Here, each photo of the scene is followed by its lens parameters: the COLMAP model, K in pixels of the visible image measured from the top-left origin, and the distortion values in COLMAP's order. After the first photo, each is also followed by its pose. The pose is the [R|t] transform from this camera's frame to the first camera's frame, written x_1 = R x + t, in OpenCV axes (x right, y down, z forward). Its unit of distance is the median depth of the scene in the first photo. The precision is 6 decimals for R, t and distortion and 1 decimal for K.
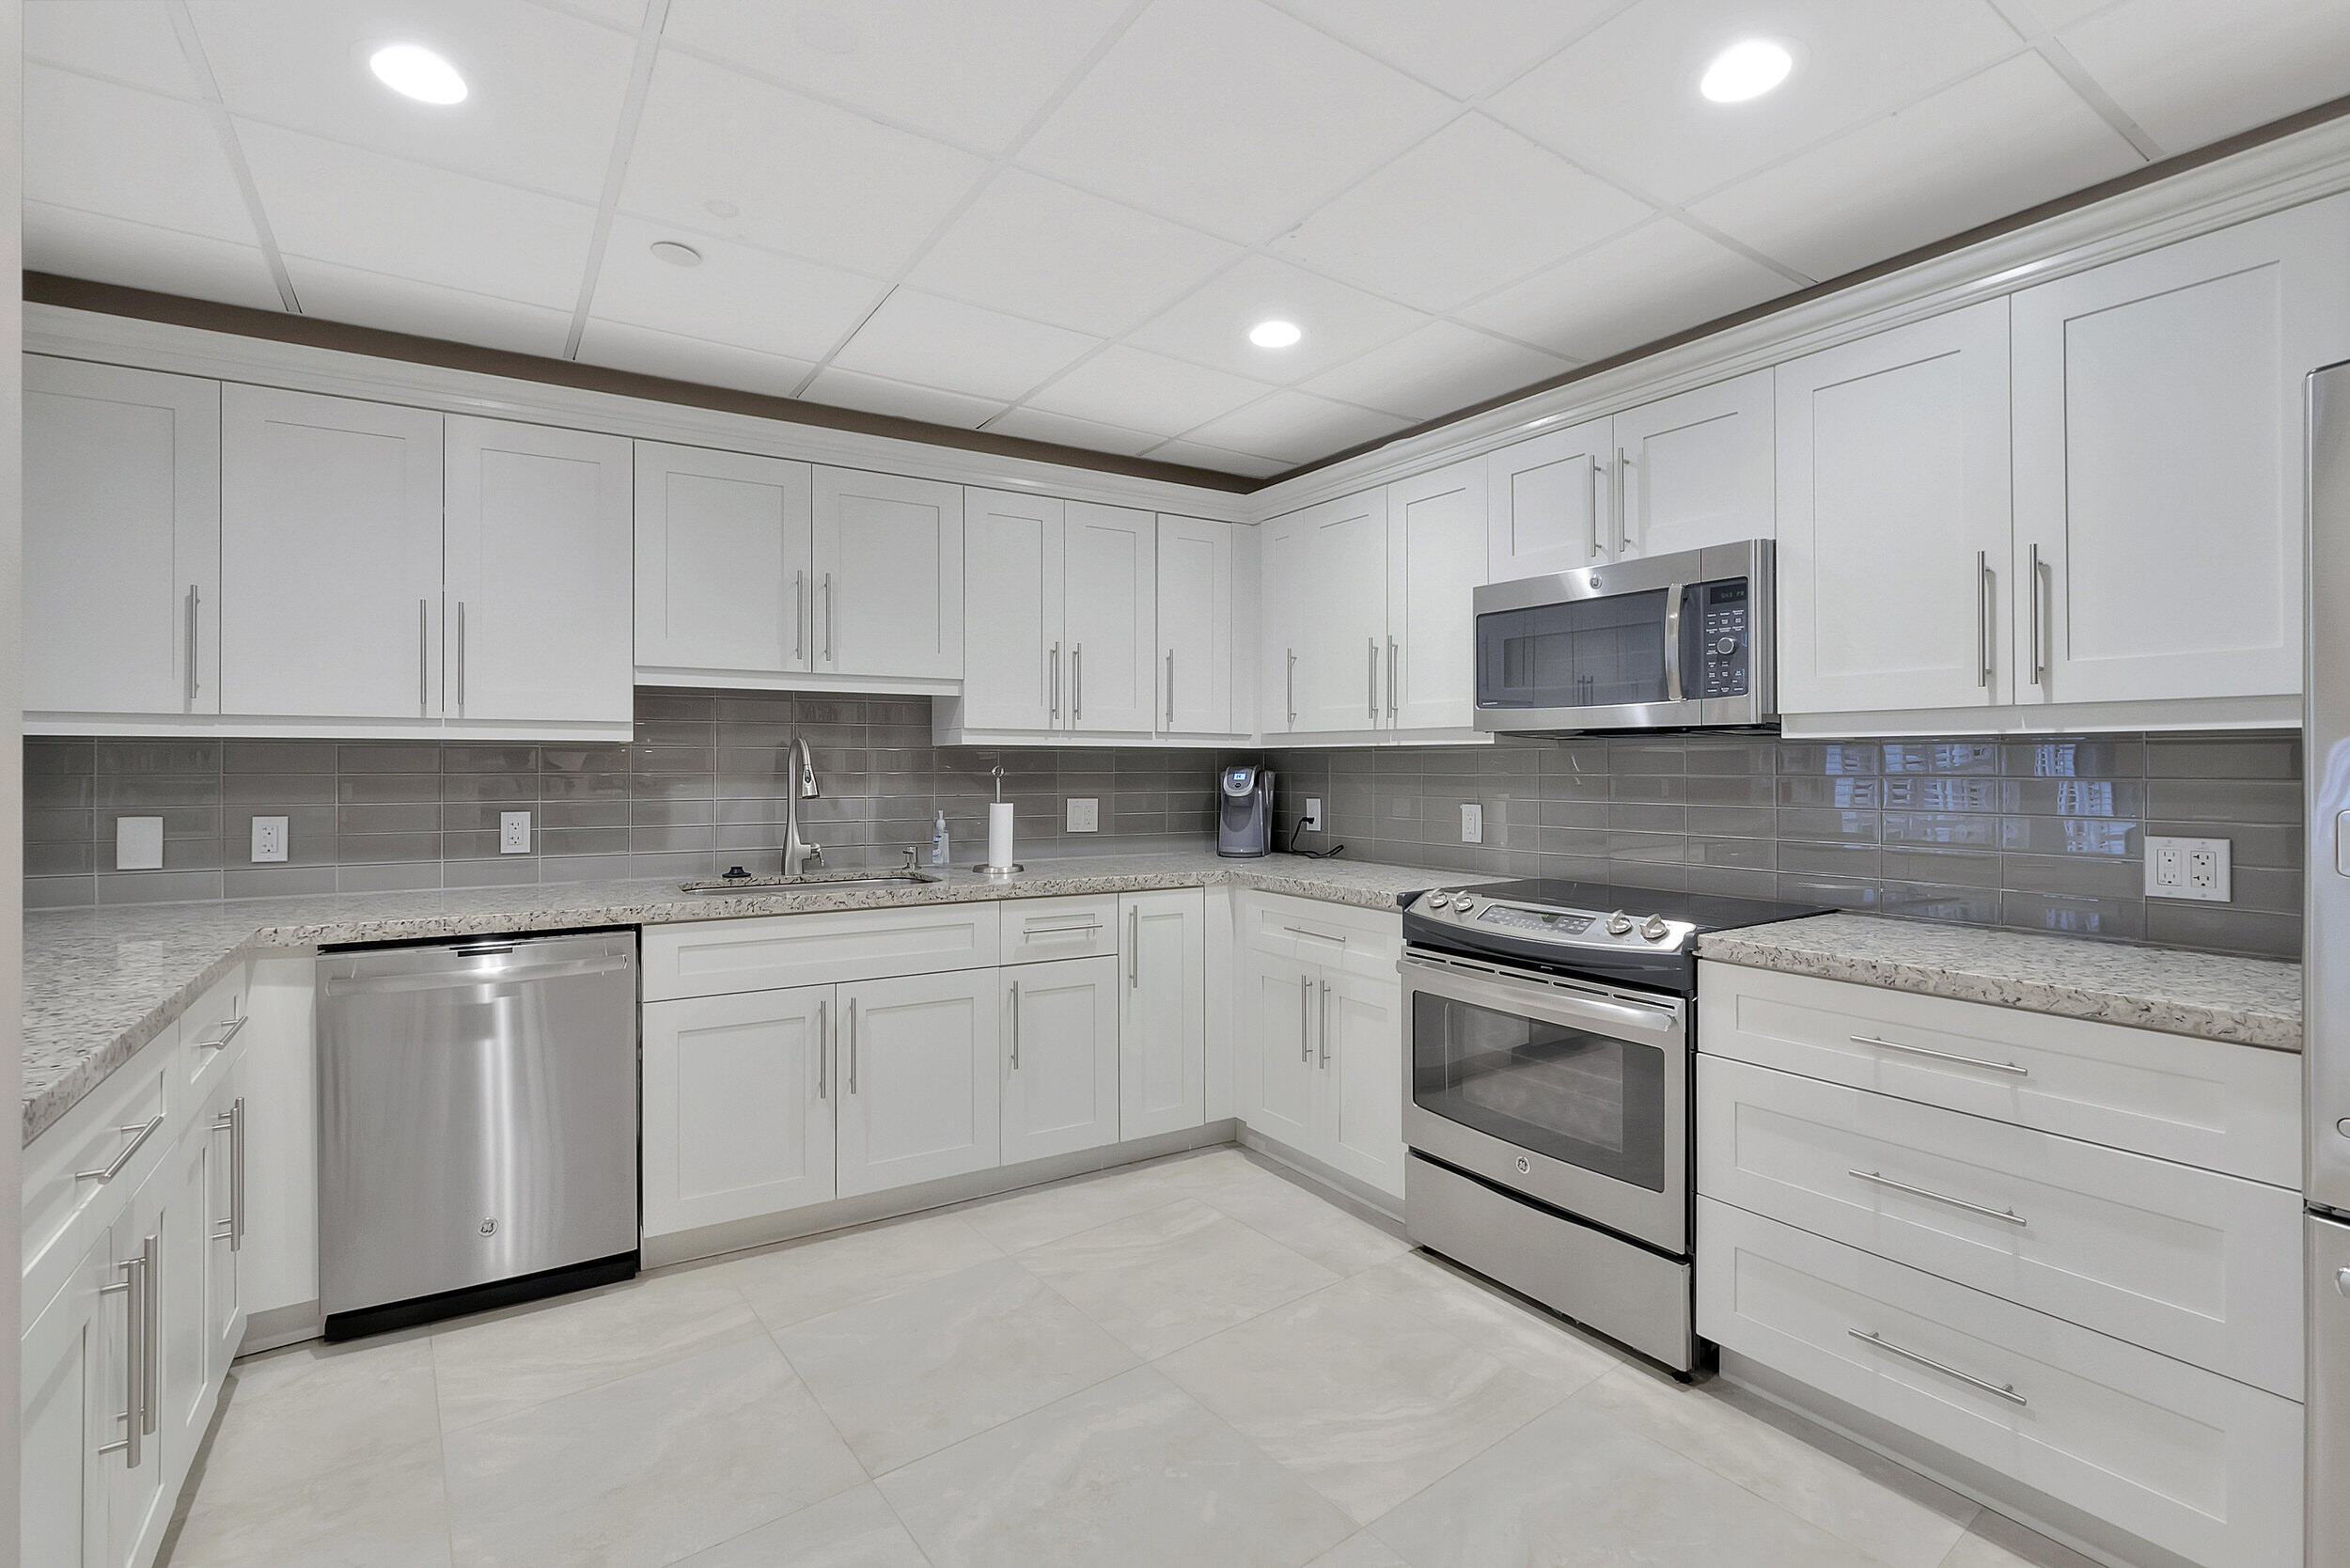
lens RADIAL K [[1041.2, 0, 1152.0], [0, 1041.2, 760.0], [0, 0, 1]] dist [-0.011713, 0.000992]
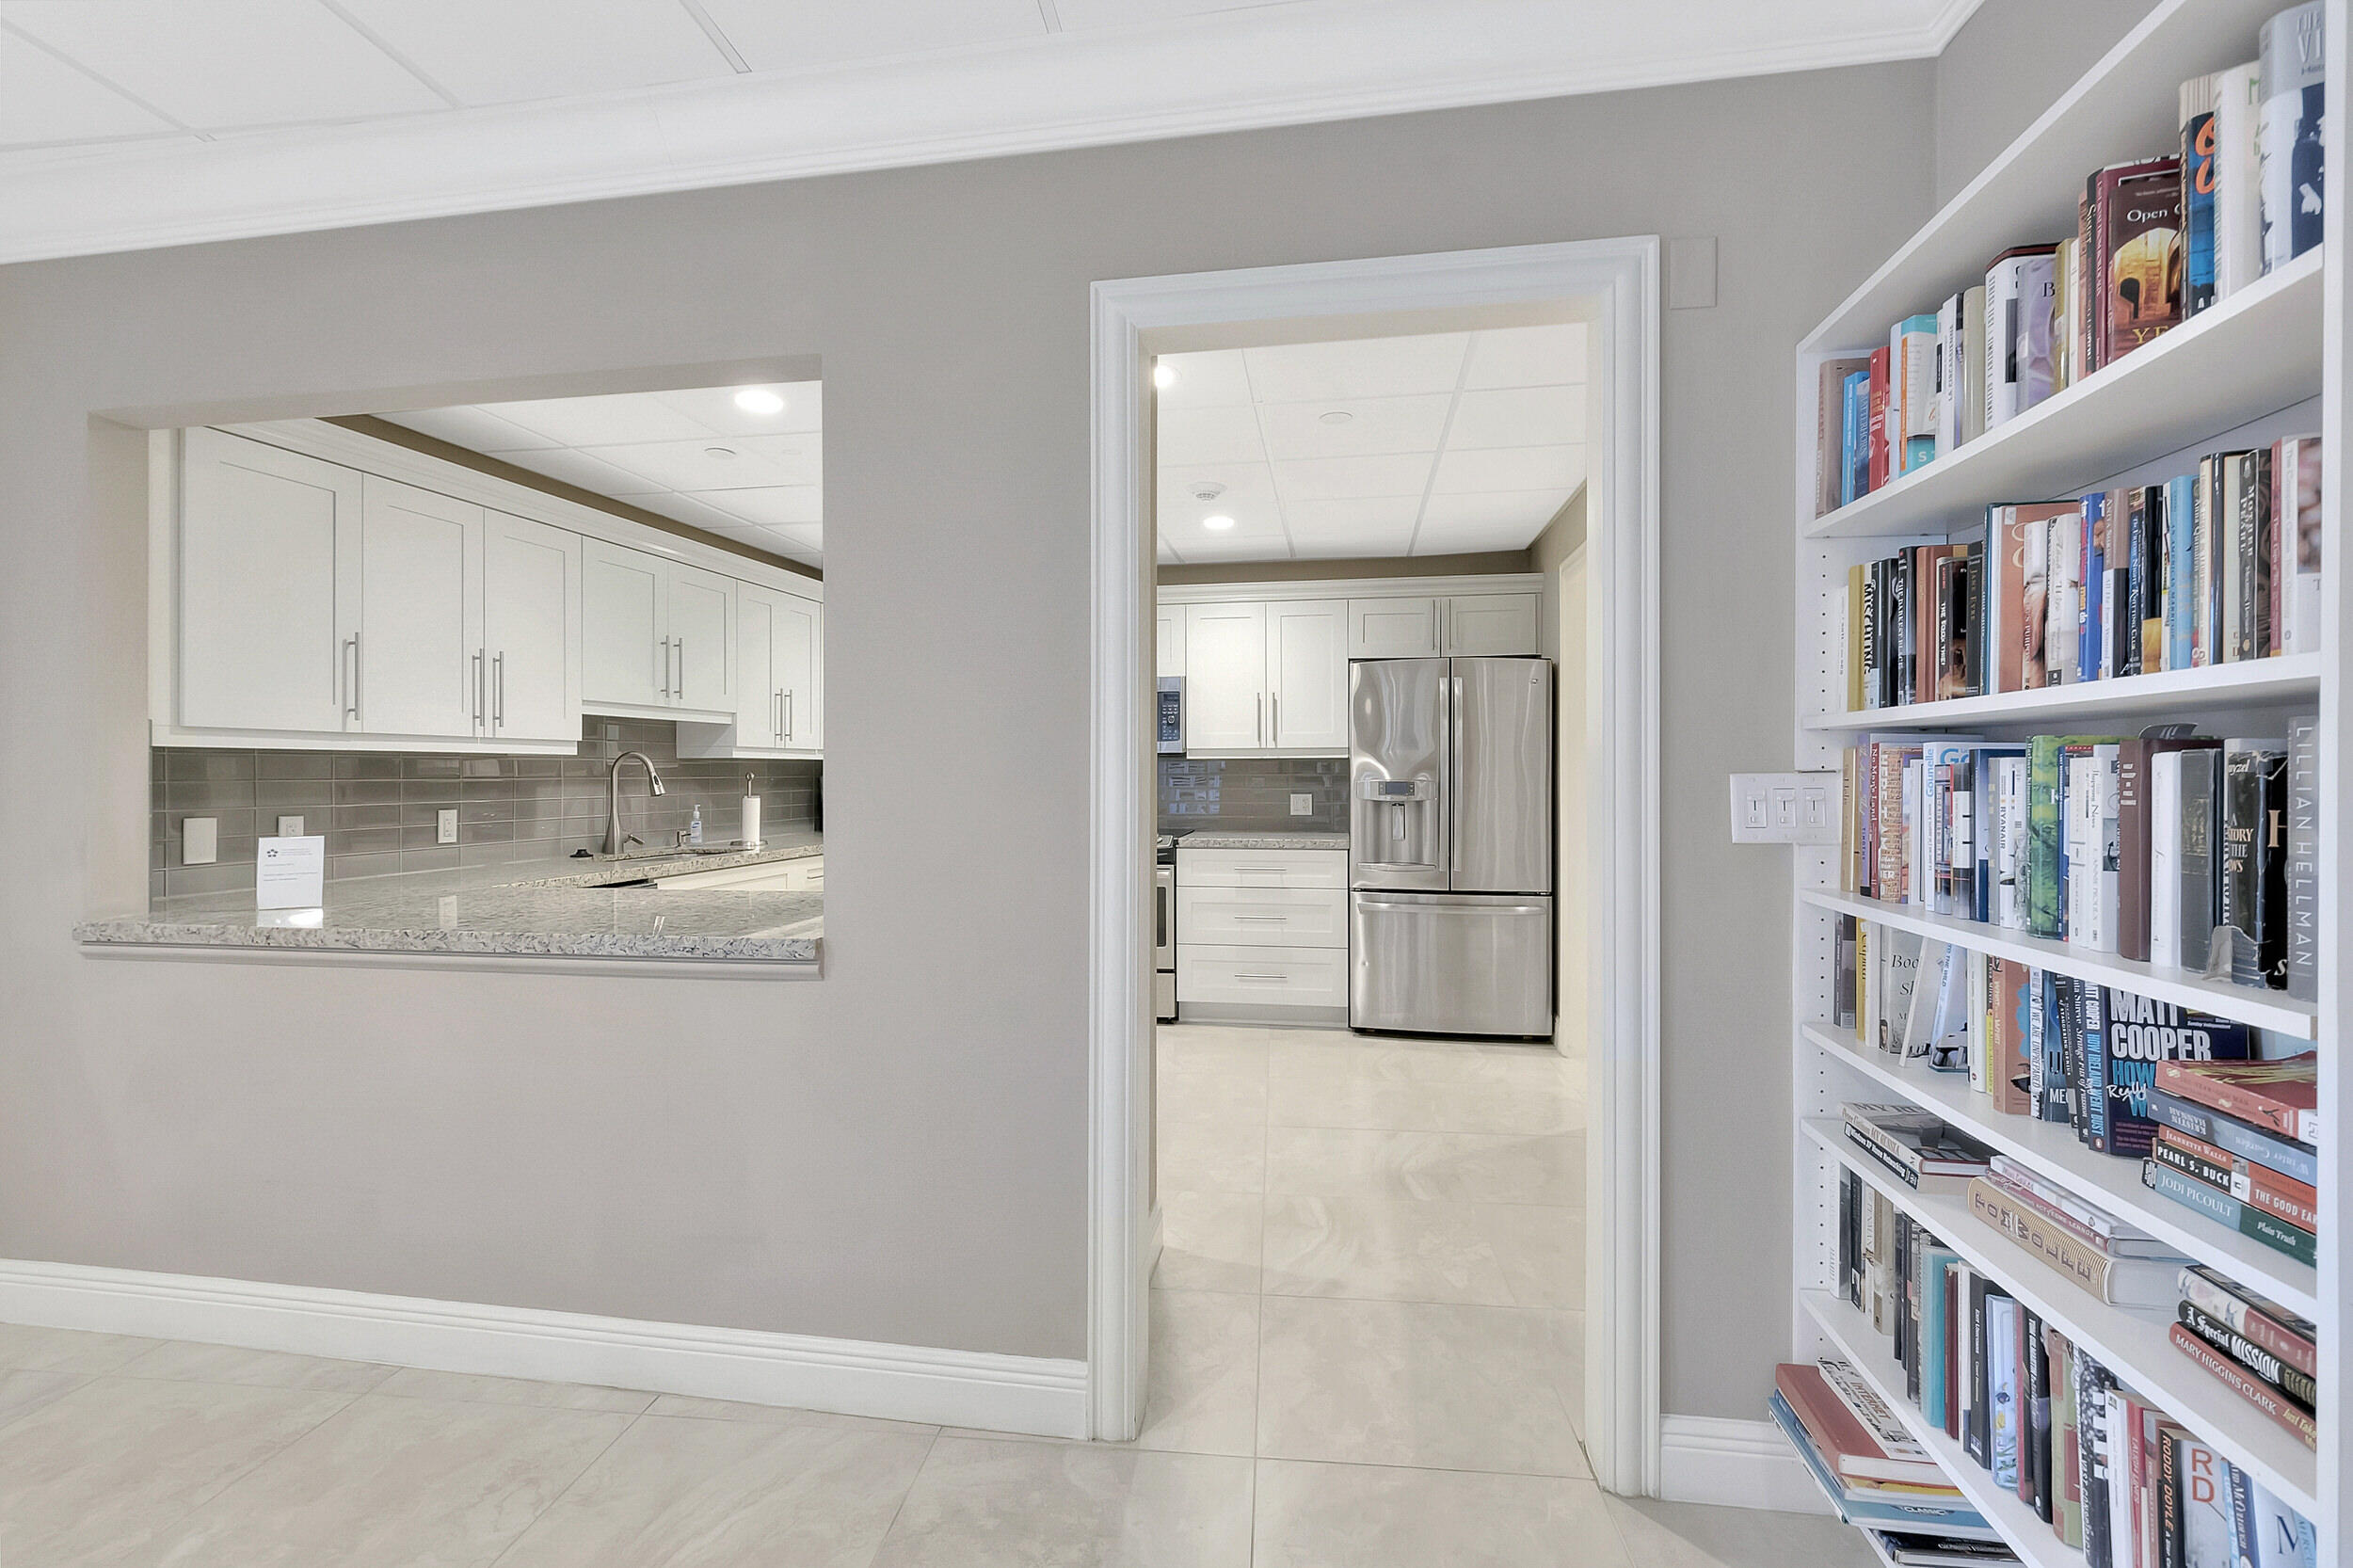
lens RADIAL K [[1042.5, 0, 1161.4], [0, 1042.5, 770.1], [0, 0, 1]] dist [-0.011713, 0.000992]
pose [[0.673113, -0.002653, 0.739535, -1.053494], [0.000467, 0.999995, 0.003163, -0.001736], [-0.739540, -0.001783, 0.673111, -0.507547]]
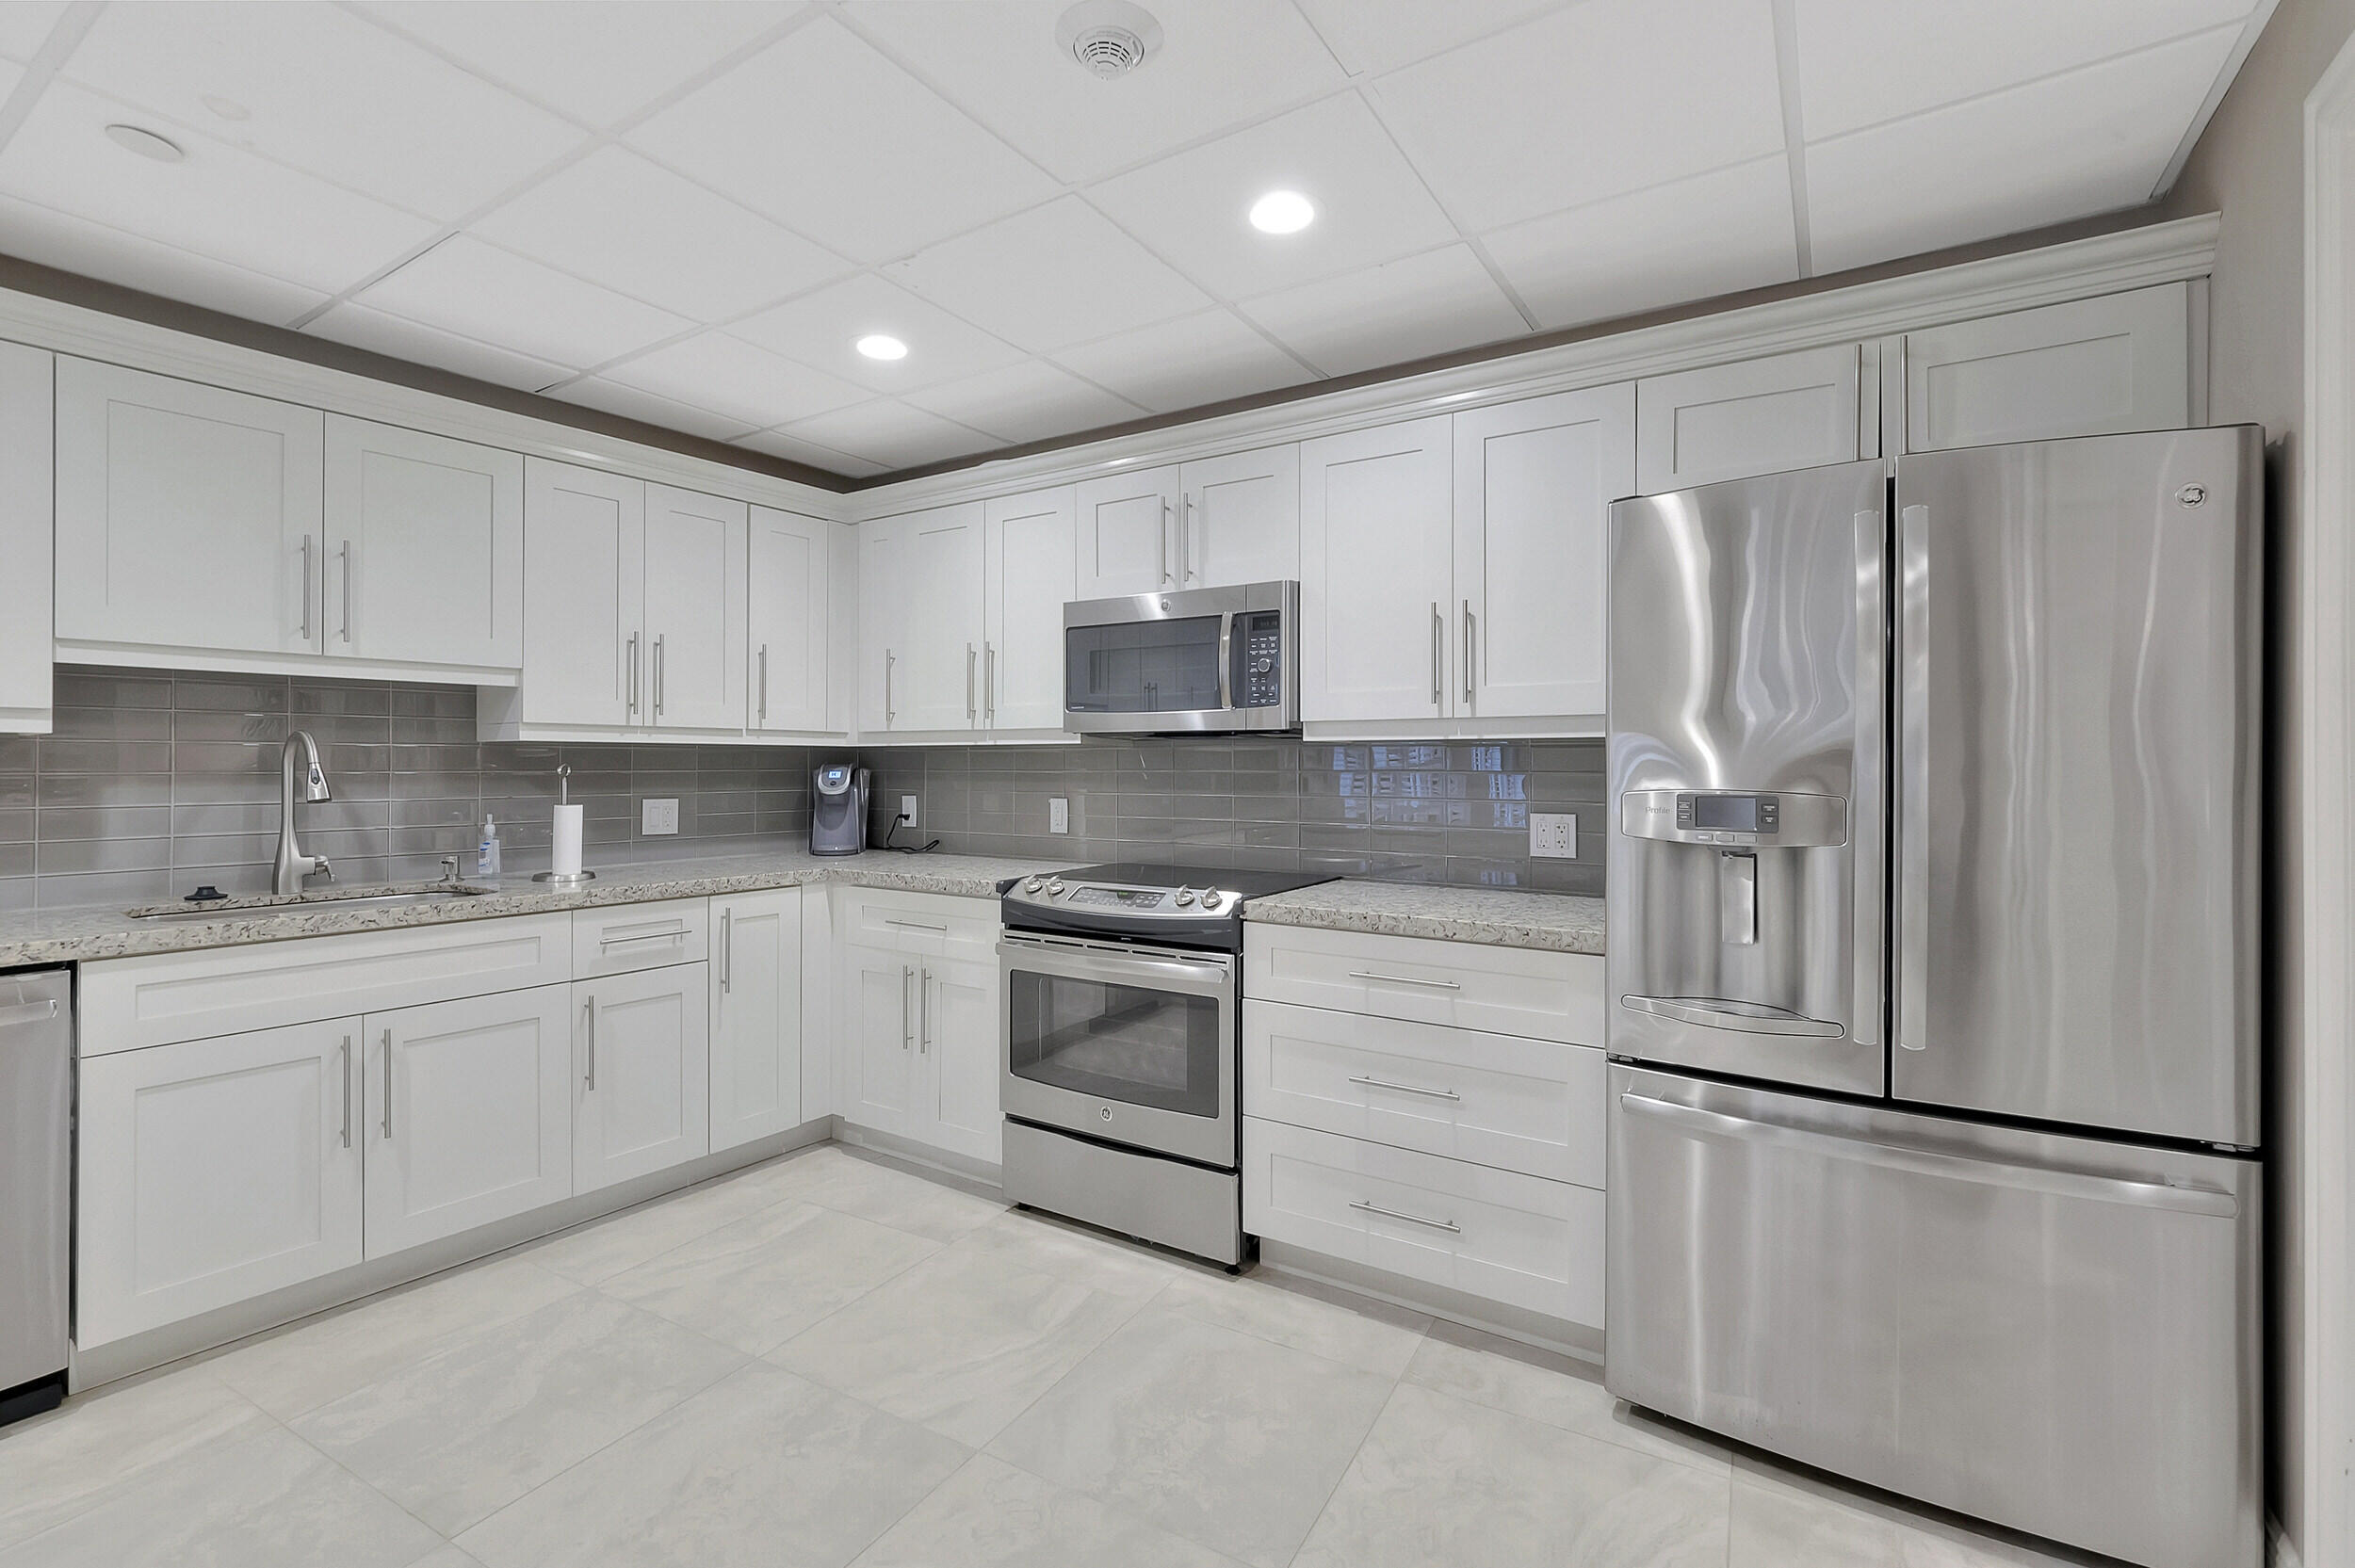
lens RADIAL K [[1043.2, 0, 1169.3], [0, 1043.2, 762.2], [0, 0, 1]] dist [-0.011713, 0.000992]
pose [[0.914451, -0.000380, 0.404696, -0.039001], [-0.001241, 0.999992, 0.003743, 0.000000], [-0.404694, -0.003925, 0.914444, -0.066676]]
